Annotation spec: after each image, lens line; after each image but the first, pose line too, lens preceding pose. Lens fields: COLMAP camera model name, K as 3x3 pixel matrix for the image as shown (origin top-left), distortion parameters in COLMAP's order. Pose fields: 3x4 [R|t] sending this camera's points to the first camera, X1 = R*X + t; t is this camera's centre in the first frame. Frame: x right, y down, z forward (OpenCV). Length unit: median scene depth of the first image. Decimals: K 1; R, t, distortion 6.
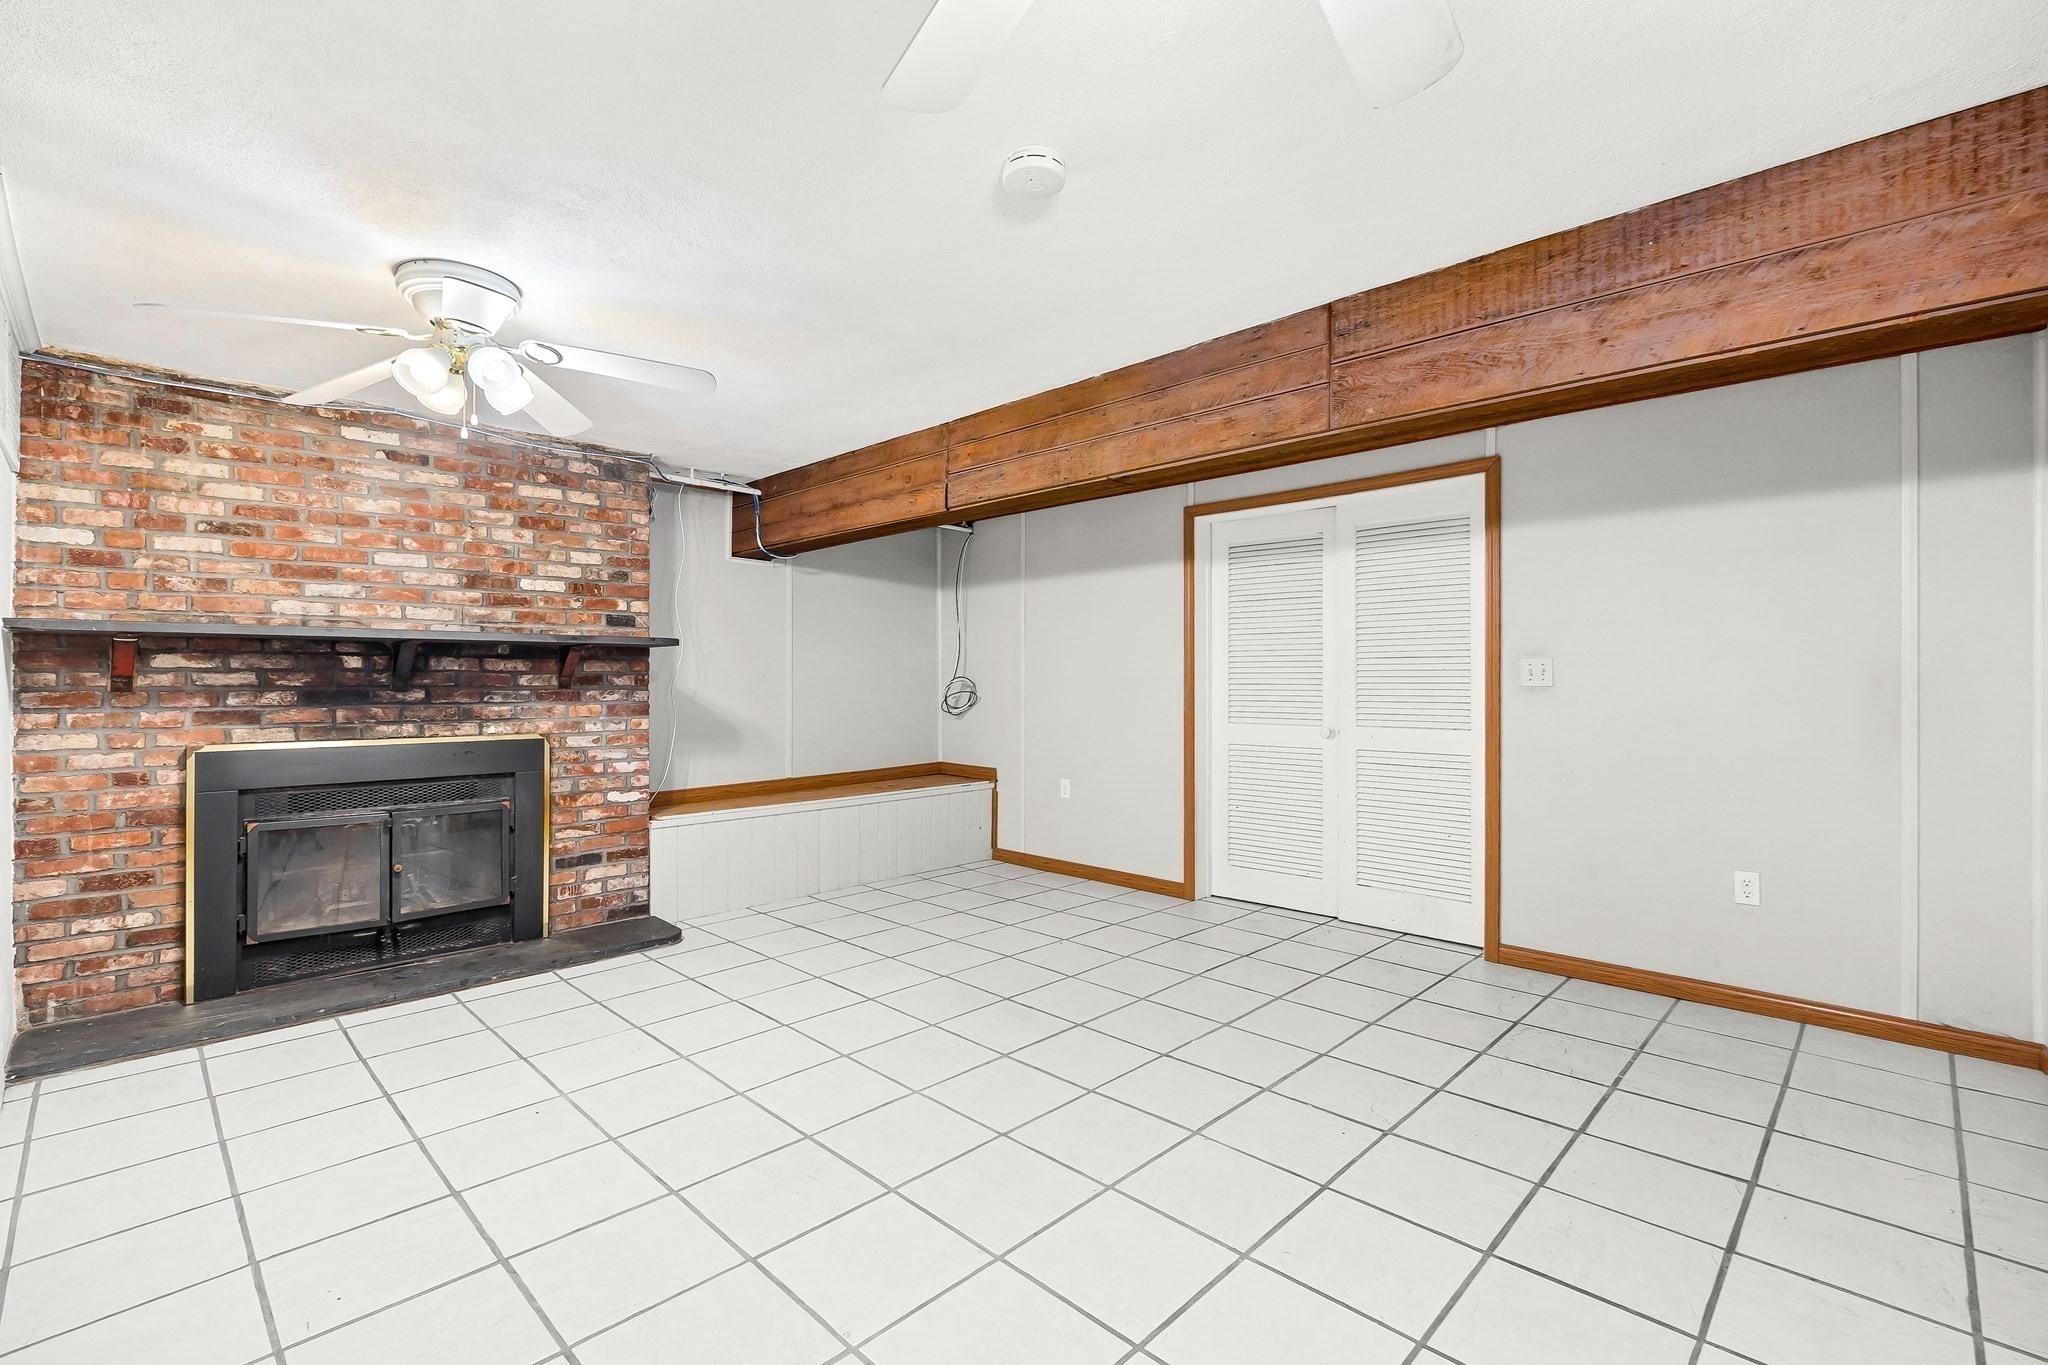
lens RADIAL K [[916.1, 0, 1044.1], [0, 916.1, 689.1], [0, 0, 1]] dist [-0.002225, -0.000136]
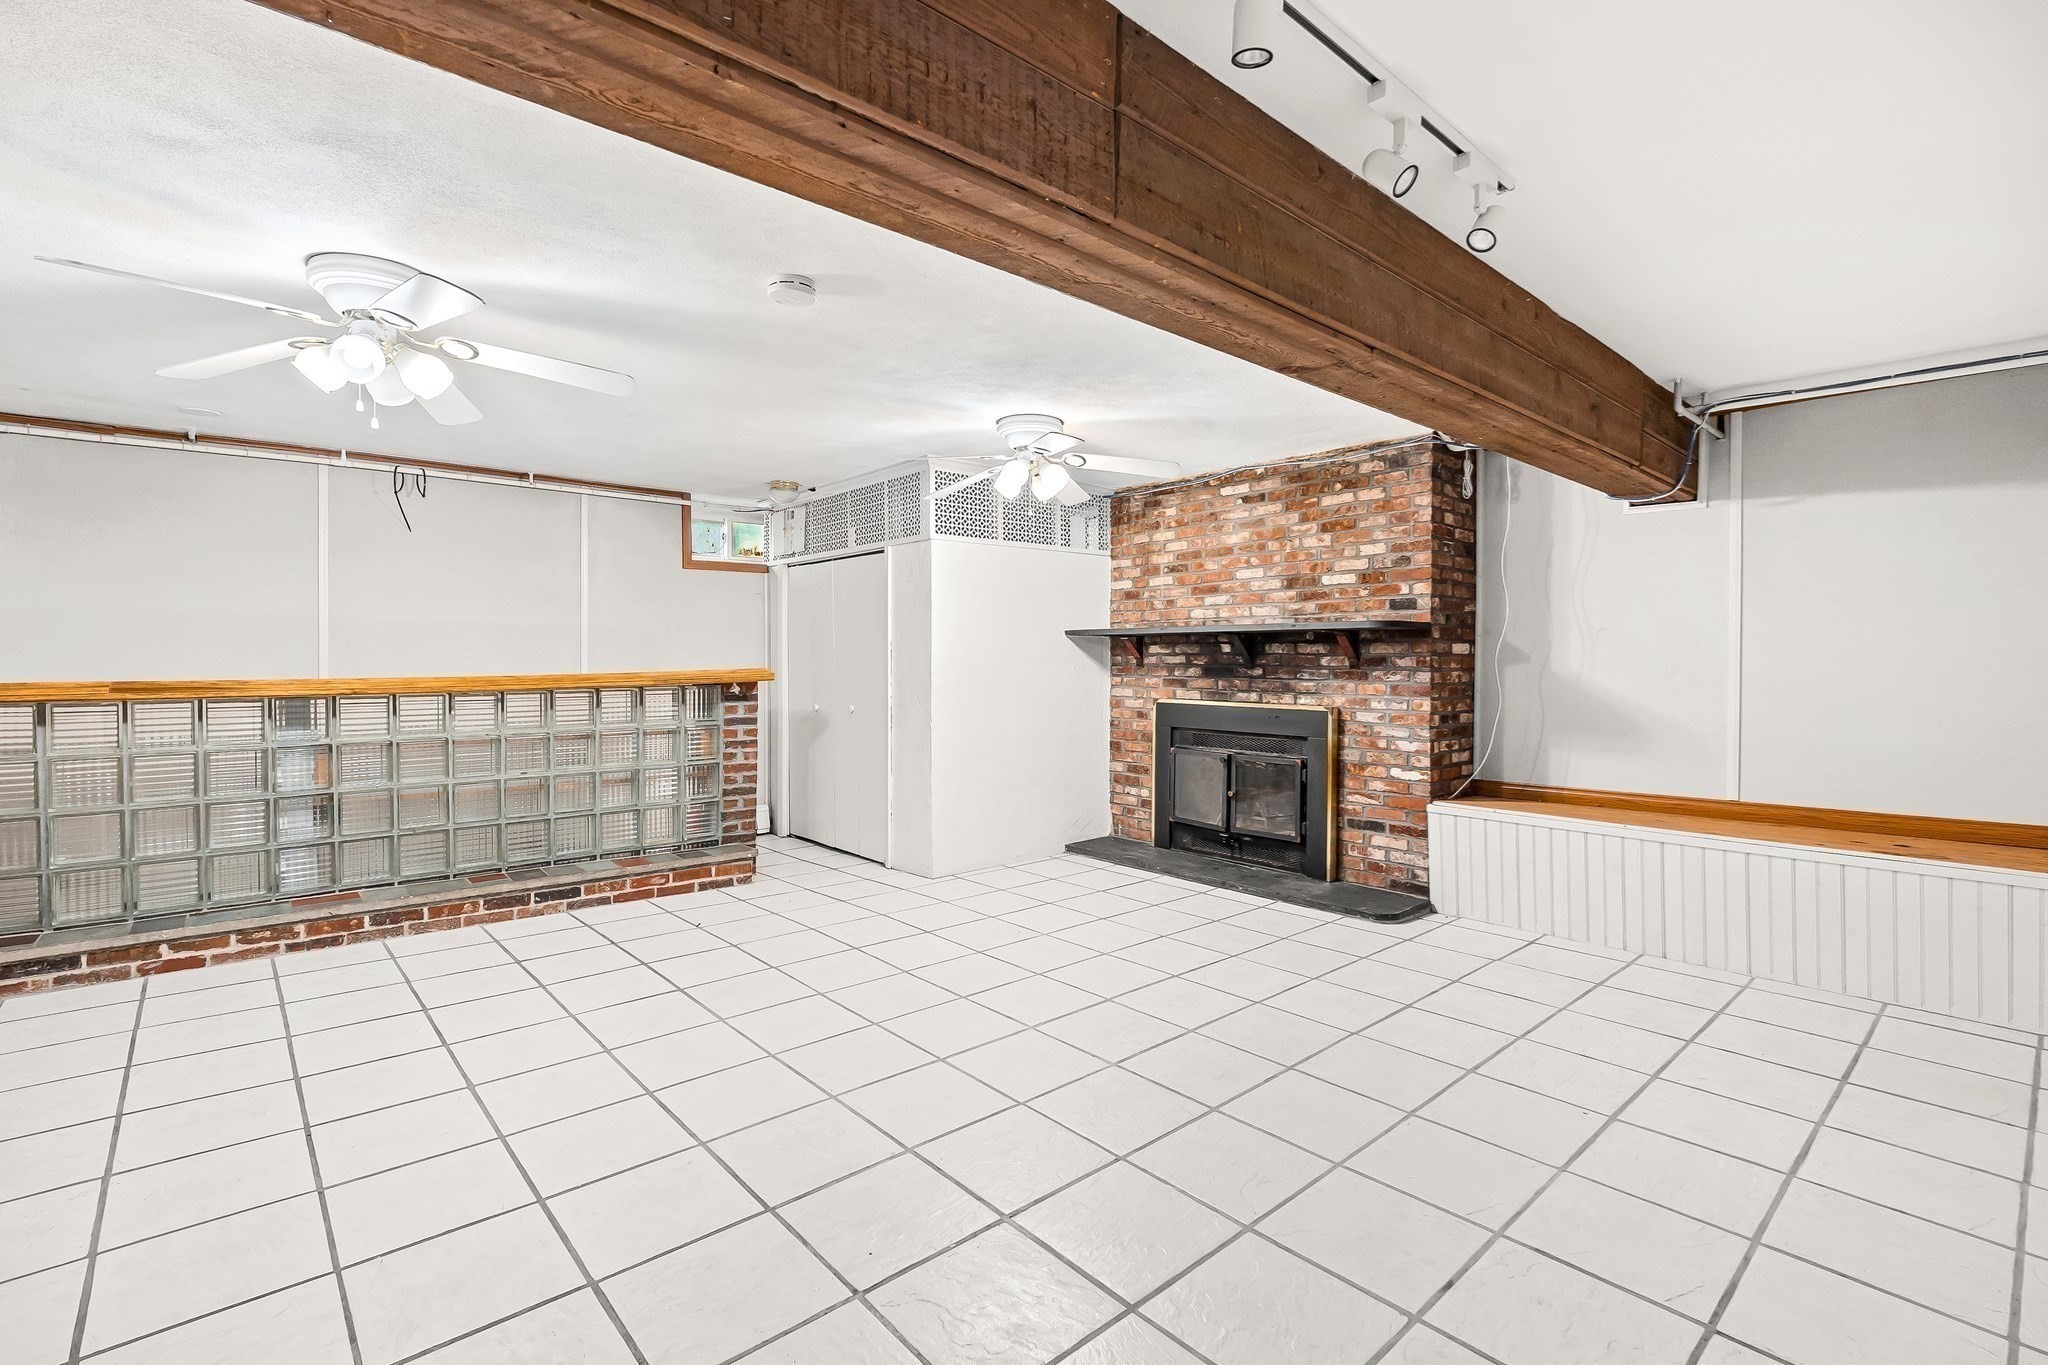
lens RADIAL K [[916.1, 0, 1036.1], [0, 916.1, 672.2], [0, 0, 1]] dist [-0.002225, -0.000136]
pose [[-0.069503, 0.020022, -0.997381, 0.618403], [-0.008159, 0.999754, 0.020638, -0.016089], [0.997548, 0.009572, -0.069322, 0.681744]]
